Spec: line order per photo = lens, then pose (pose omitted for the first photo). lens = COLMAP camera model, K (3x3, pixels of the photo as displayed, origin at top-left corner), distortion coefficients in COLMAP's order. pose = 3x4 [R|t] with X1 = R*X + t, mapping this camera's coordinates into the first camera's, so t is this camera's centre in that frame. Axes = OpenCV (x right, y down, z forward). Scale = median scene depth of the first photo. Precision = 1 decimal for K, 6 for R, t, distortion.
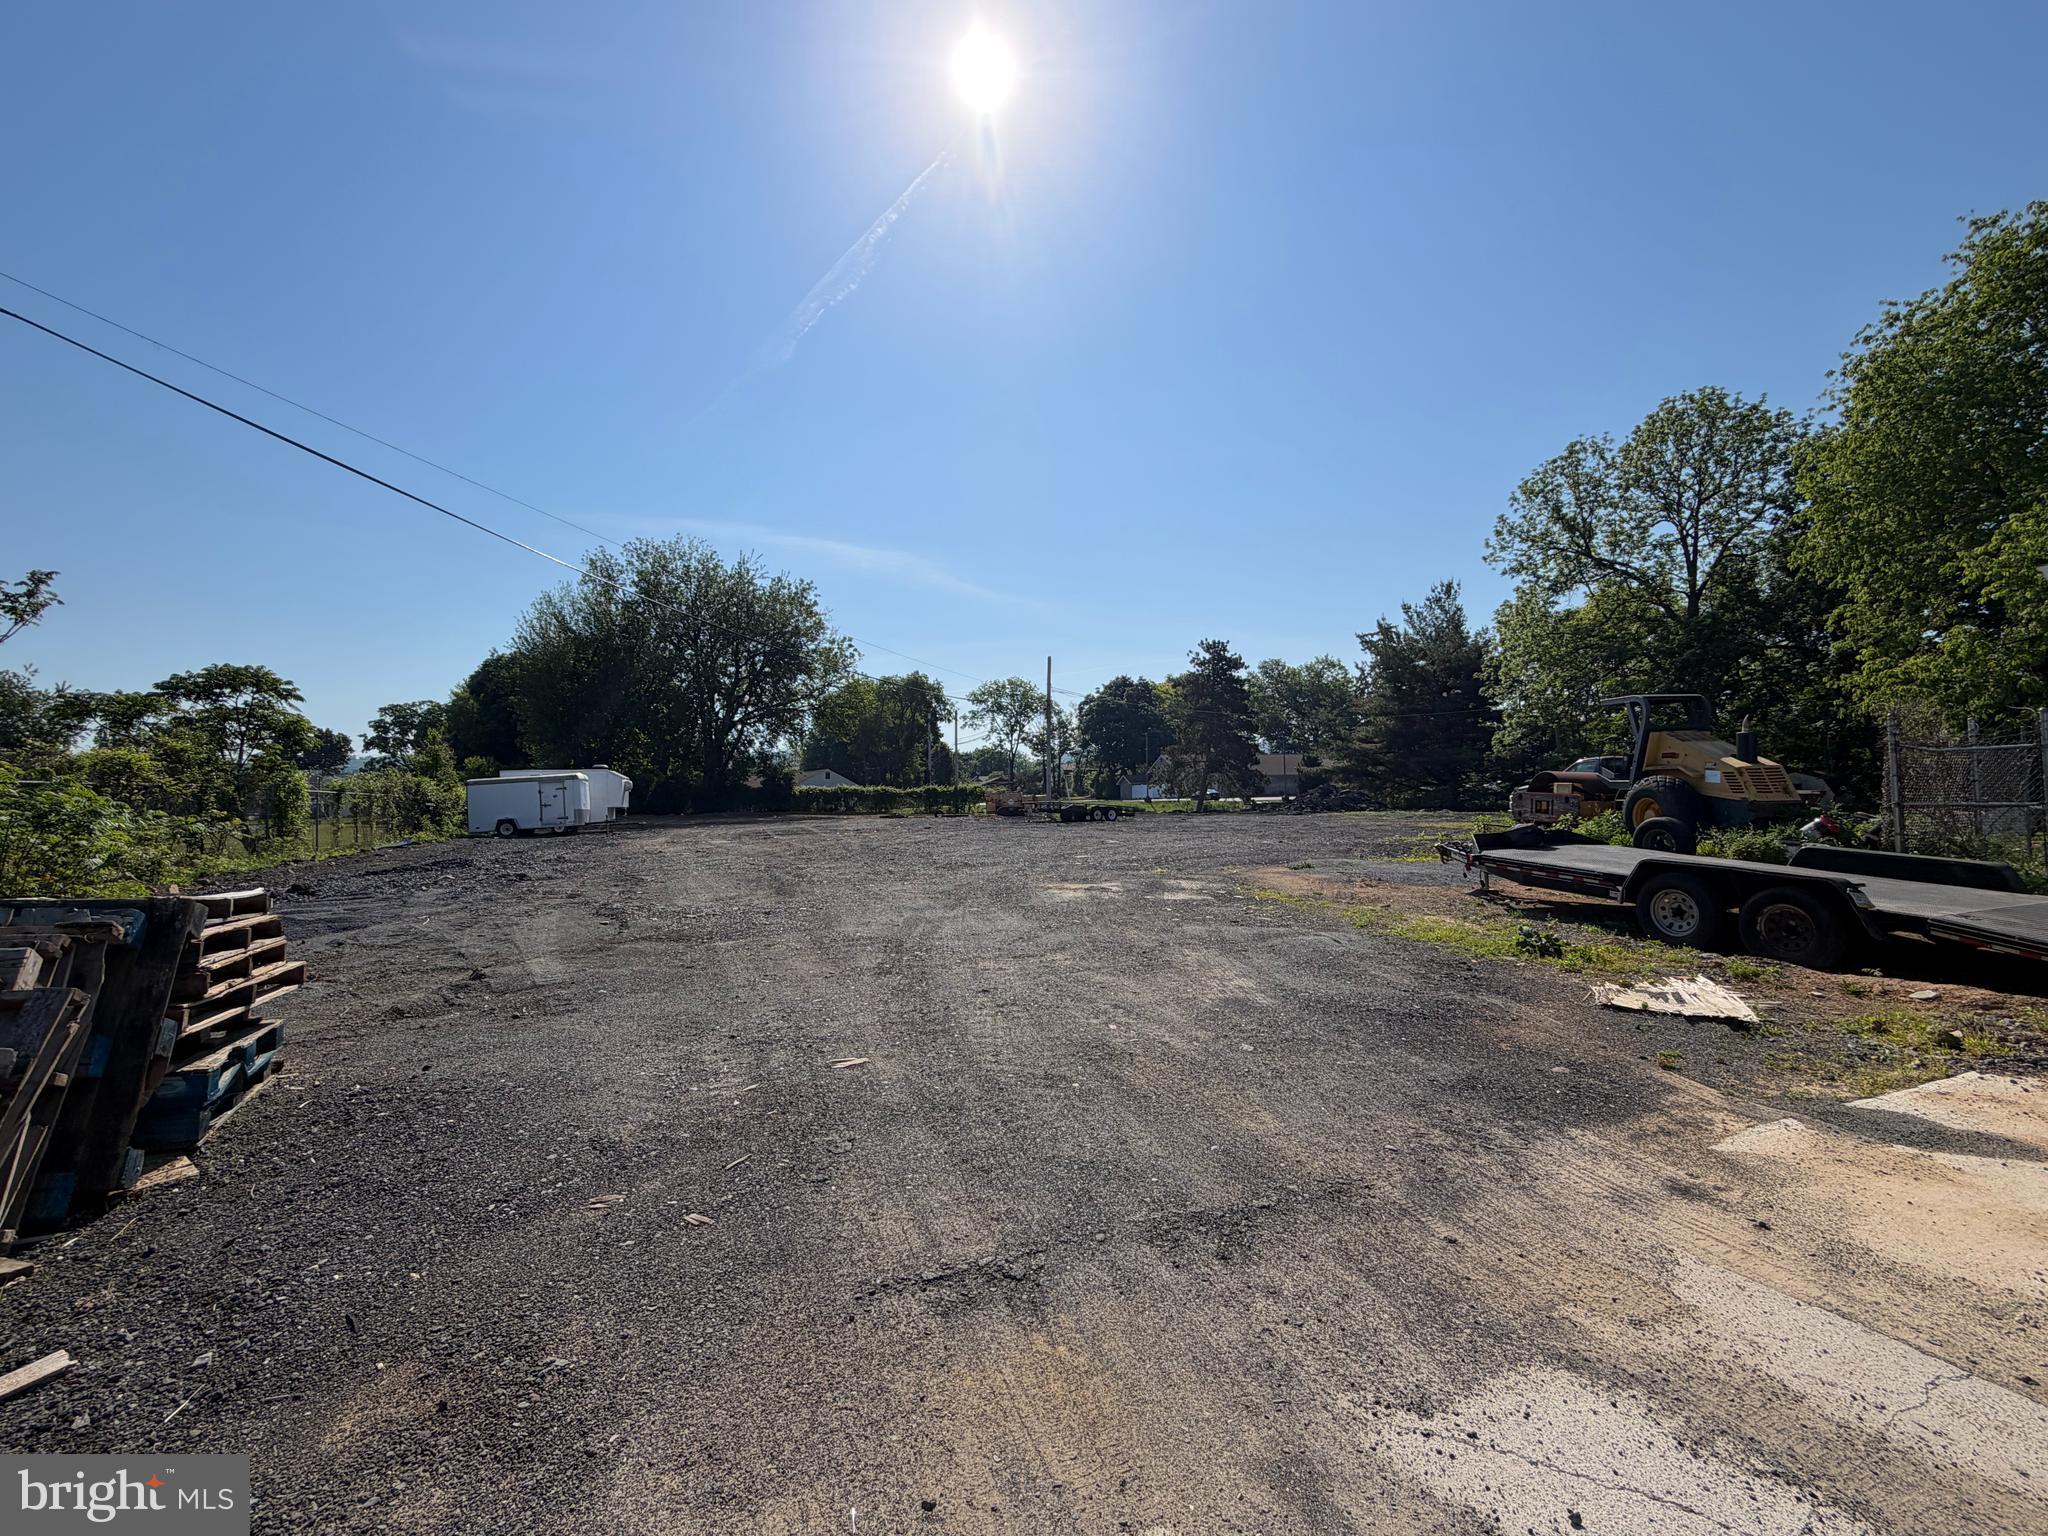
lens RADIAL K [[898.3, 0, 1024.0], [0, 898.3, 768.0], [0, 0, 1]] dist [0.000936, 0.000215]
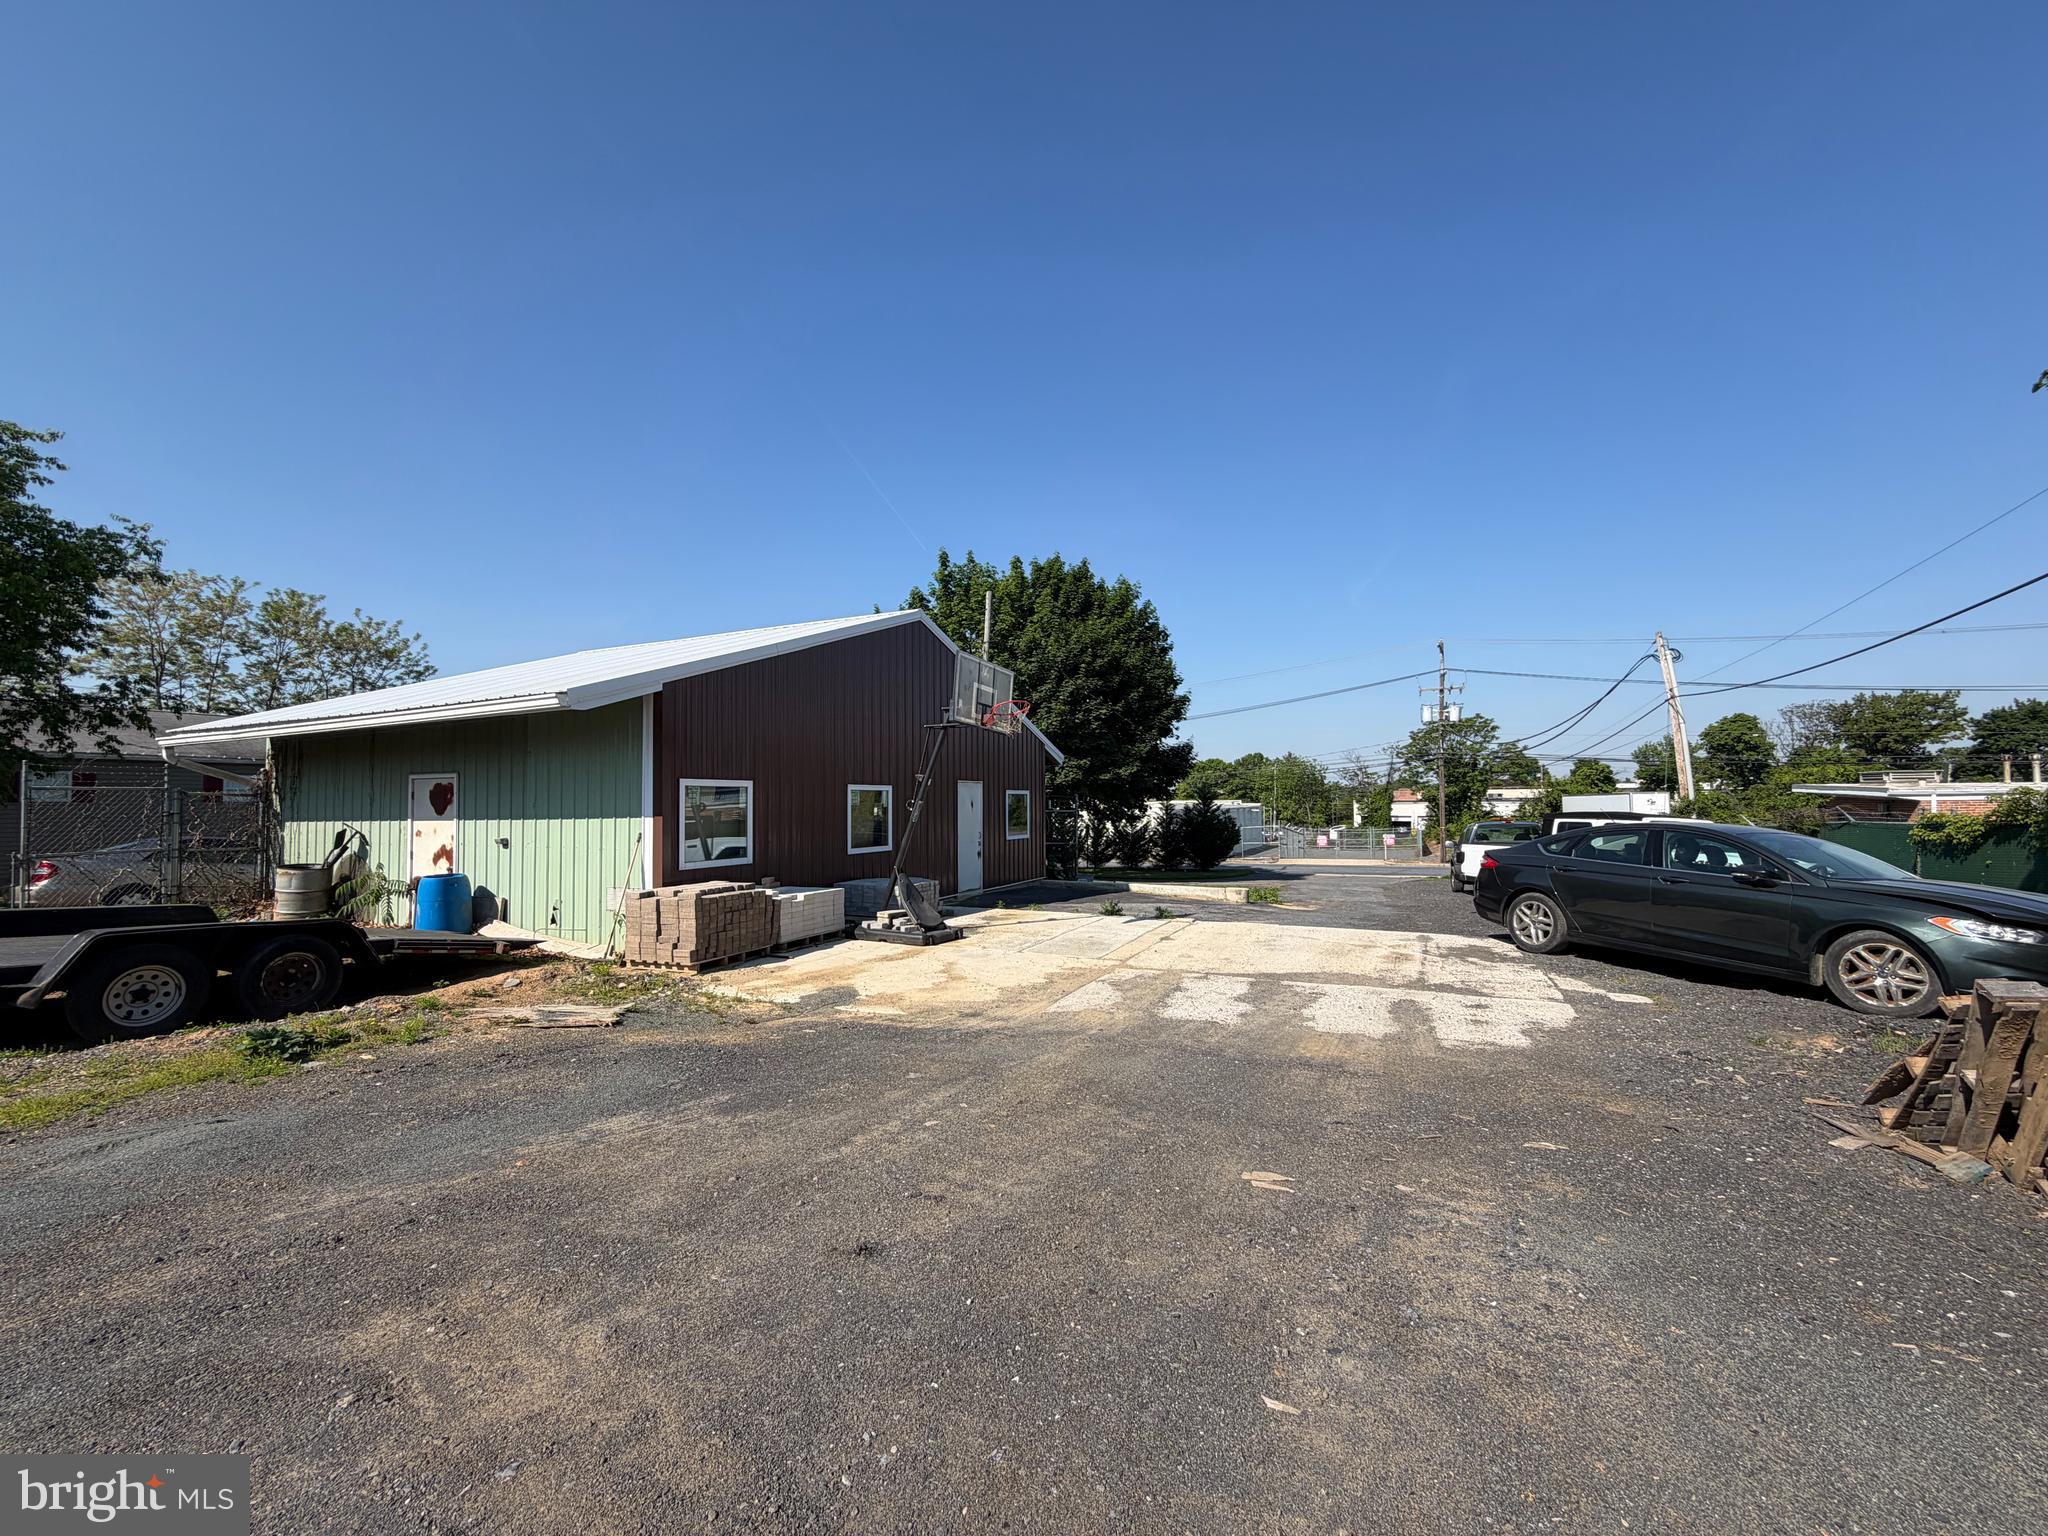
lens RADIAL K [[817.6, 0, 1019.1], [0, 817.6, 769.6], [0, 0, 1]] dist [0.000496, 0.000077]
pose [[-0.684266, 0.055576, 0.727112, -0.040167], [-0.007367, 0.996514, -0.083101, 0.002138], [-0.729196, -0.062219, -0.681471, 0.114008]]
